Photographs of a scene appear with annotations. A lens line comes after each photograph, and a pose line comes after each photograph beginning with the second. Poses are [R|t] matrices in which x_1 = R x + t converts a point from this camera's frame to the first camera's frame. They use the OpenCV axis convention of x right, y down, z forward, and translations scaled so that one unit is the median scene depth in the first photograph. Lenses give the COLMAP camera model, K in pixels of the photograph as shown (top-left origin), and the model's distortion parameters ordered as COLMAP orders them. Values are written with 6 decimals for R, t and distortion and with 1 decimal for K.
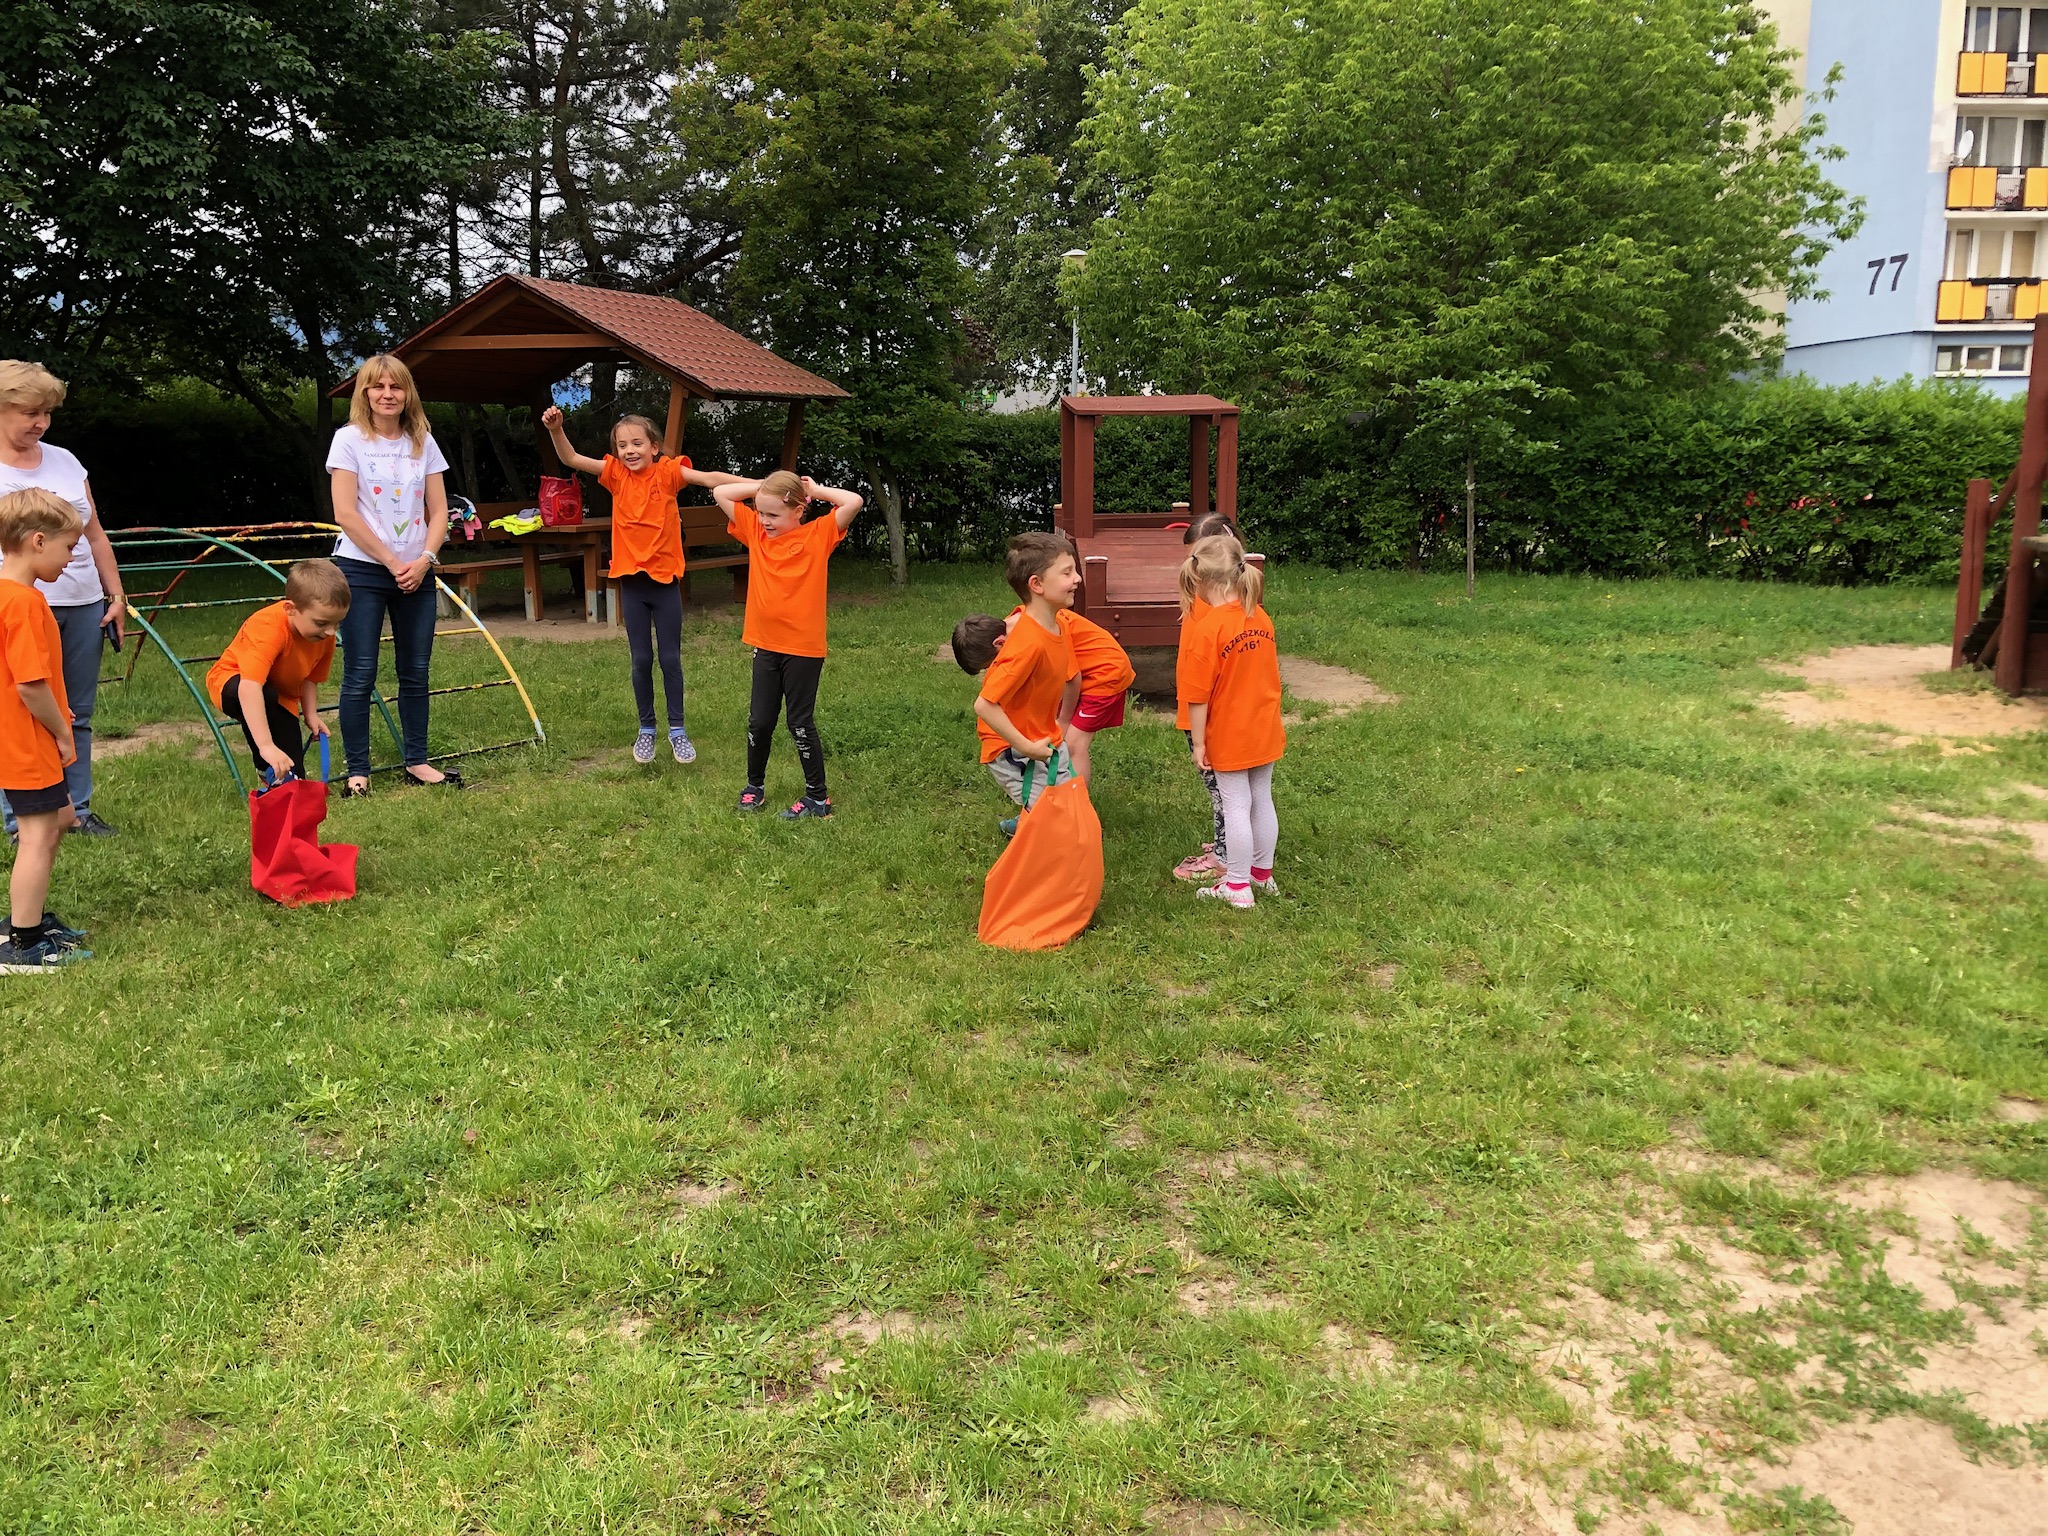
lens RADIAL K [[1653.2, 0, 1021.1], [0, 1653.2, 764.8], [0, 0, 1]] dist [-0.011320, 0.052619]
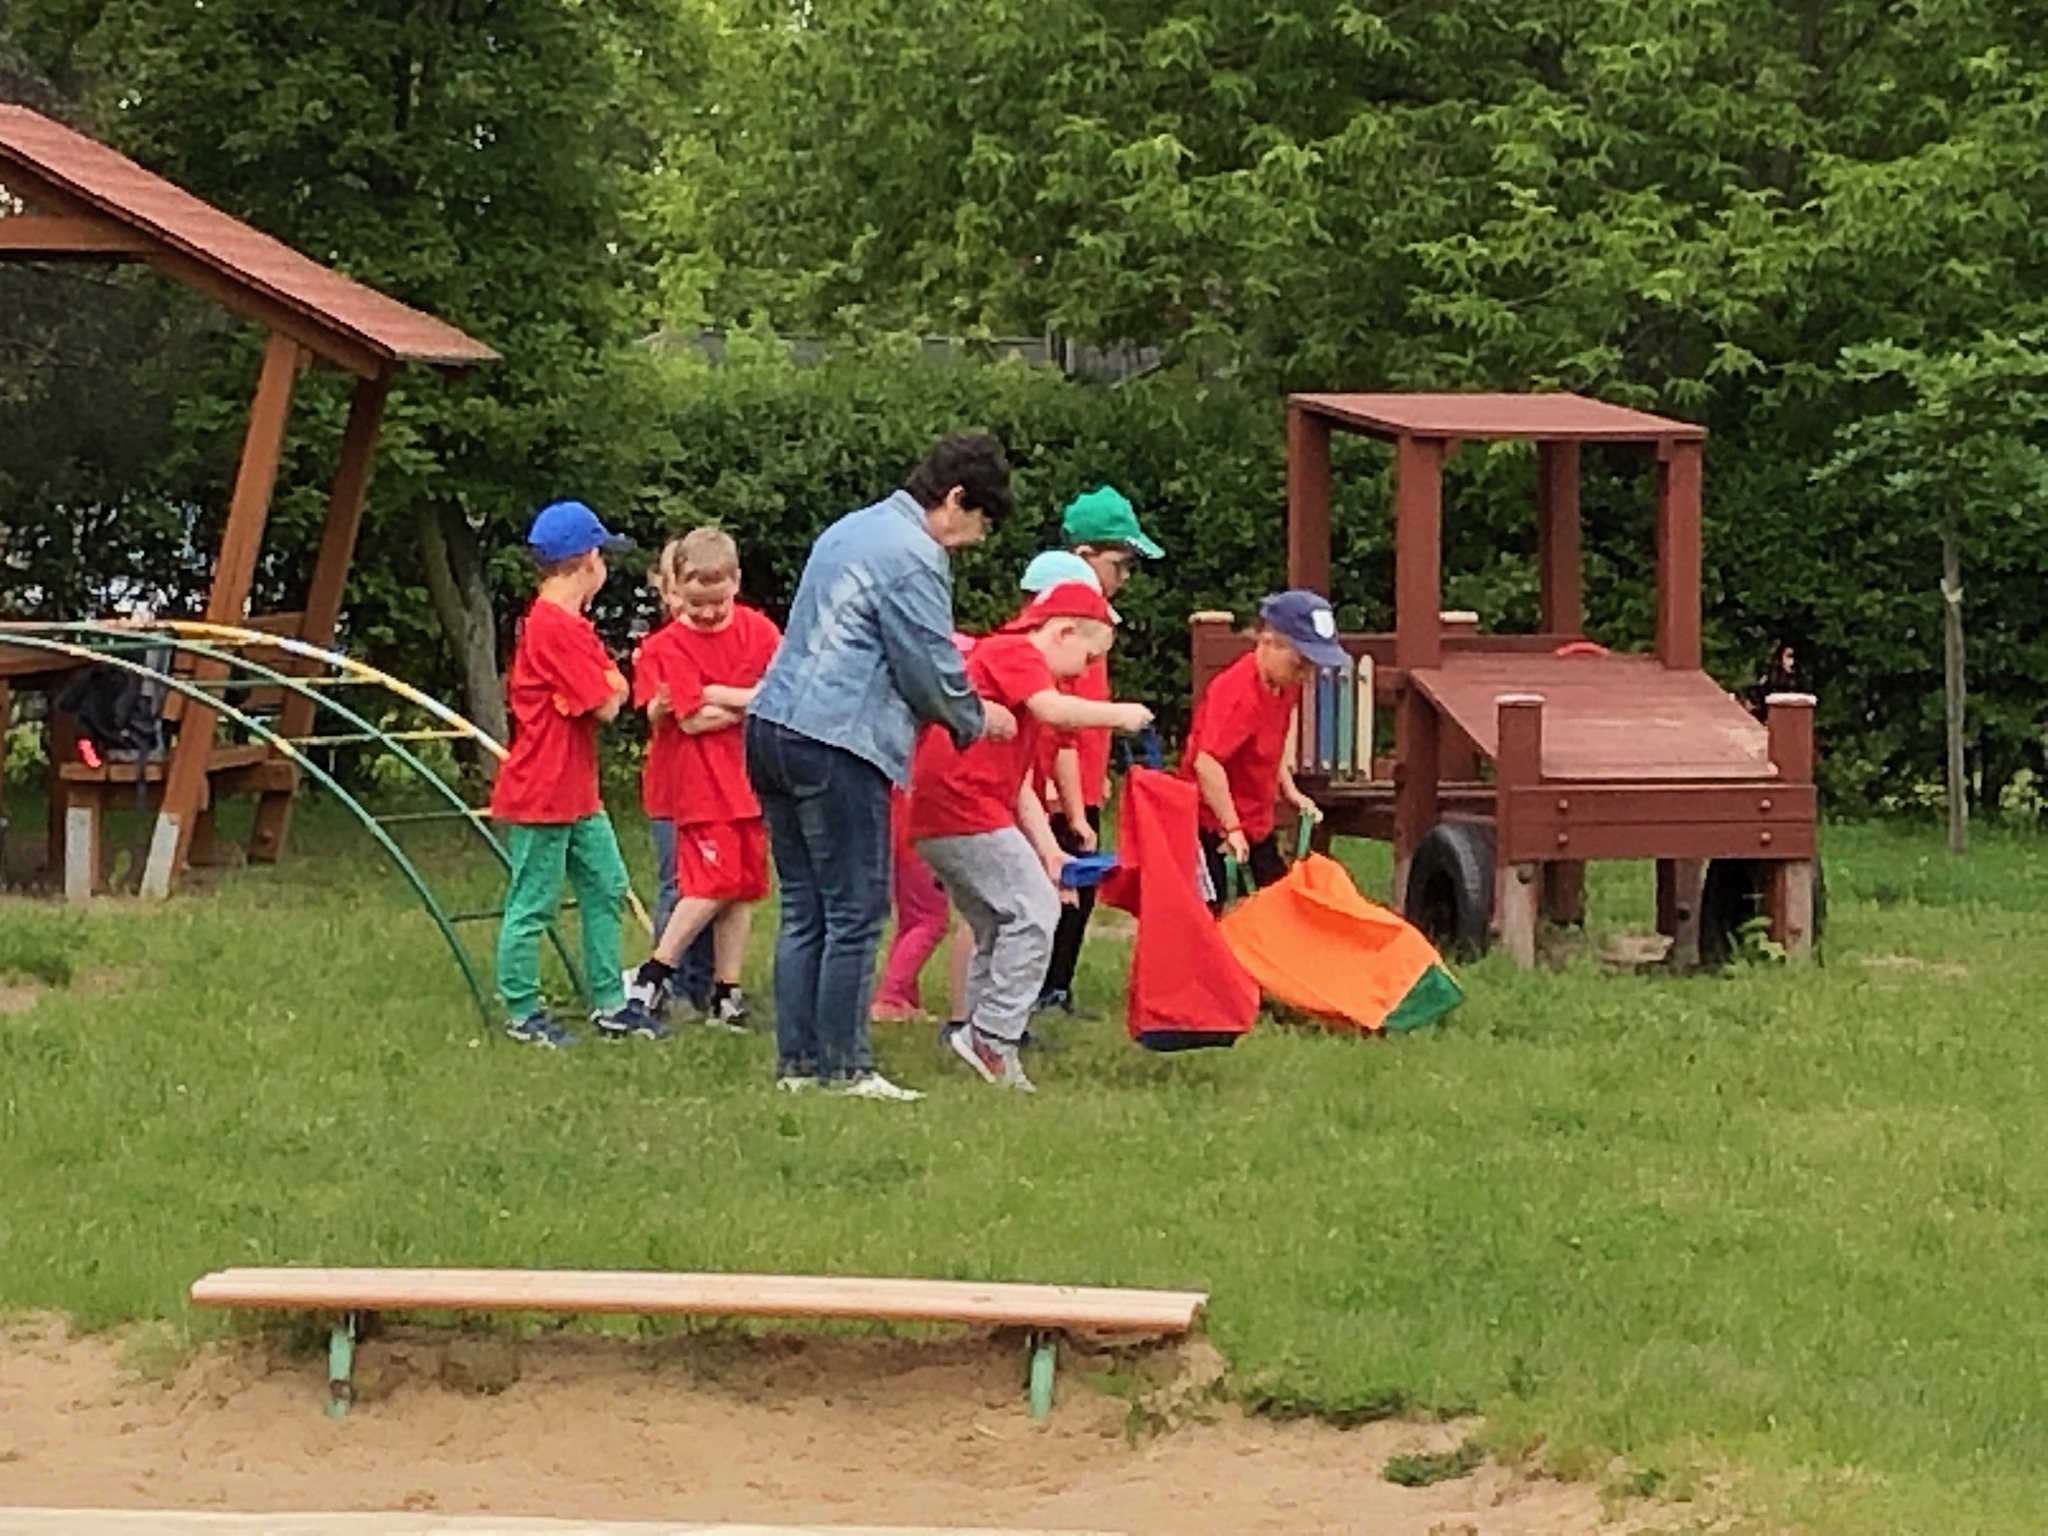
lens RADIAL K [[8344.3, 0, 1024.1], [0, 8344.3, 768.4], [0, 0, 1]] dist [0.062970, 2.931096]
pose [[0.970389, 0.005354, 0.241490, -0.423061], [0.031610, 0.988342, -0.148930, 0.166973], [-0.239472, 0.152154, 0.958907, -0.881140]]
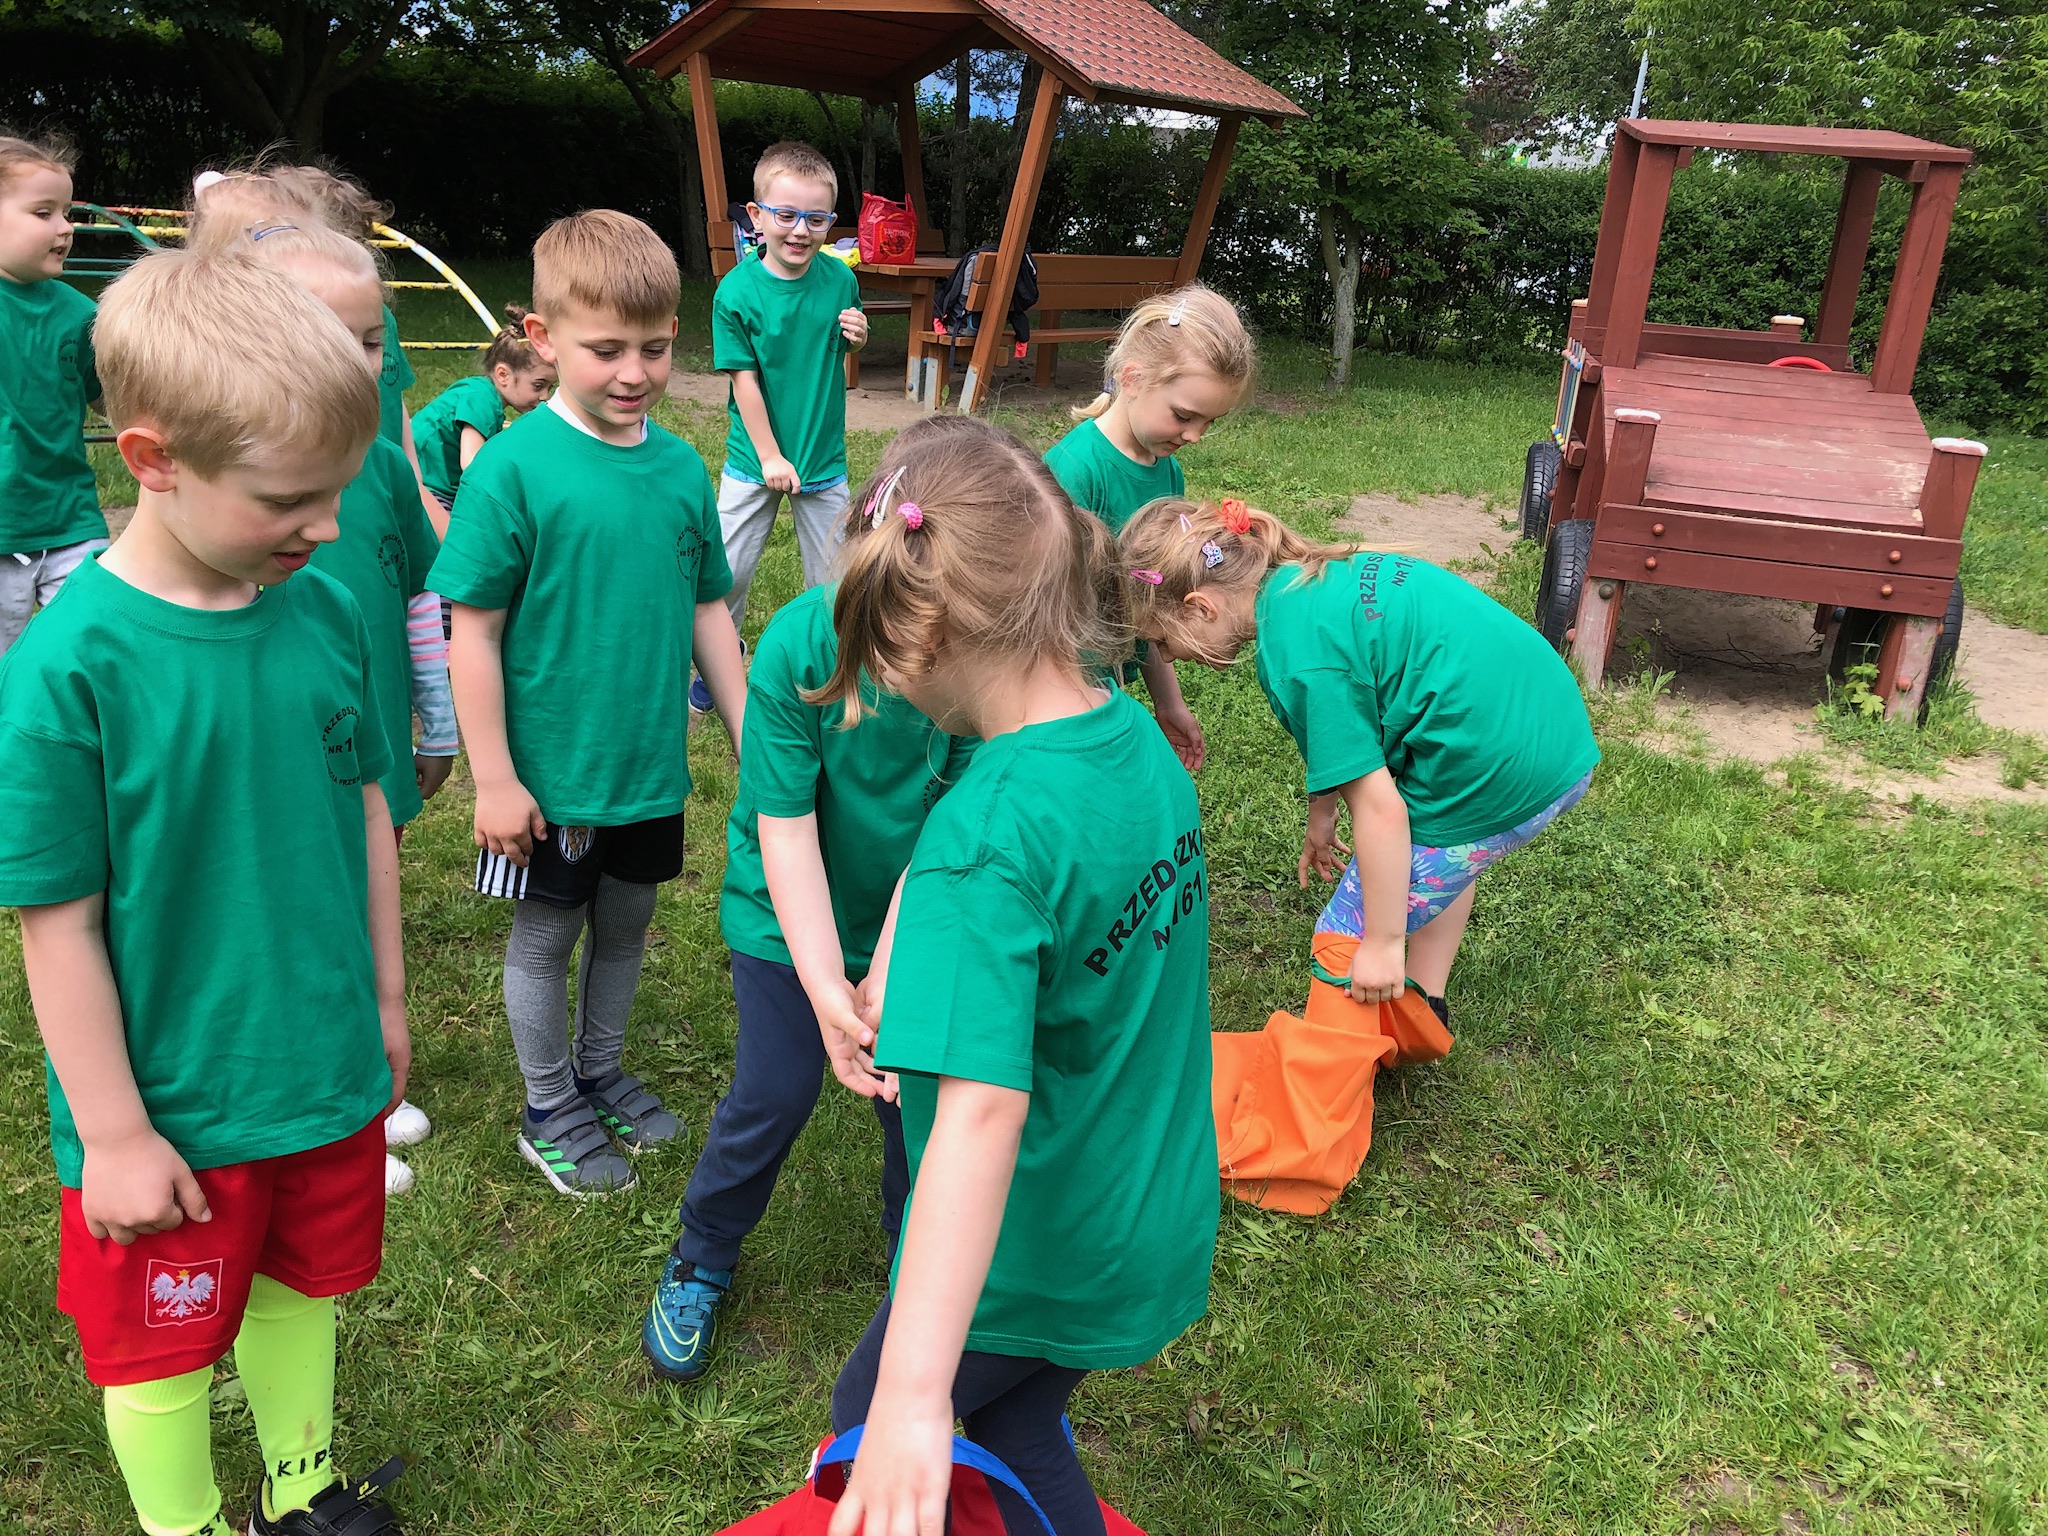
lens RADIAL K [[1654.8, 0, 1017.3], [0, 1654.8, 762.6], [0, 0, 1]] dist [0.005513, 0.000957]
pose [[0.953445, 0.165929, -0.251815, 0.004210], [-0.130563, 0.979829, 0.151291, -0.035193], [0.271839, -0.111370, 0.955877, 0.214934]]
